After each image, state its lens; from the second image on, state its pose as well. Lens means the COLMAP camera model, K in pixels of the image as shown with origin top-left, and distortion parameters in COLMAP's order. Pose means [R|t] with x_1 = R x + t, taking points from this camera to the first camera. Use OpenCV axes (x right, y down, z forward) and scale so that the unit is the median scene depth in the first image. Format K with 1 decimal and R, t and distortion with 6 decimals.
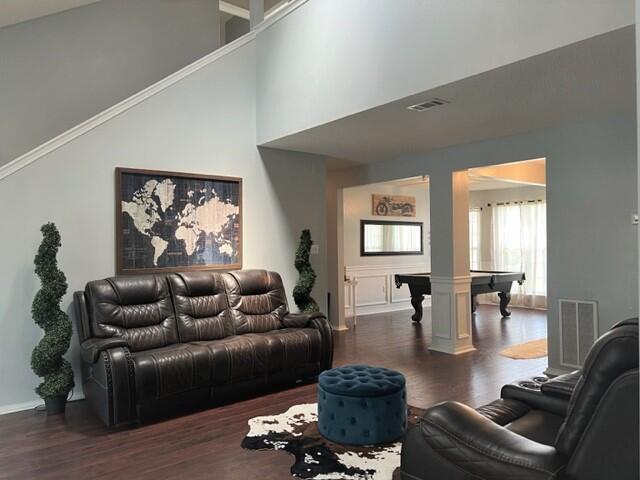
lens RADIAL K [[483.5, 0, 320.8], [0, 483.5, 238.5], [0, 0, 1]] dist [0.071928, -0.078504]
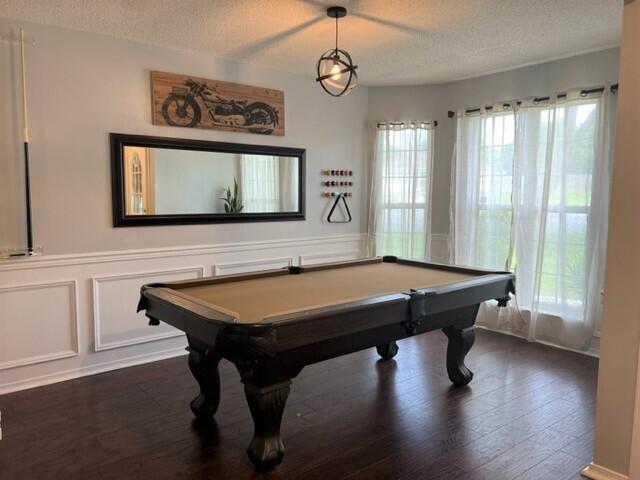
lens RADIAL K [[483.5, 0, 320.1], [0, 483.5, 240.8], [0, 0, 1]] dist [0.071928, -0.078504]
pose [[0.999952, 0.009638, 0.001508, 0.235820], [-0.009744, 0.994235, 0.106776, 0.003944], [-0.000470, -0.106785, 0.994282, 0.556447]]
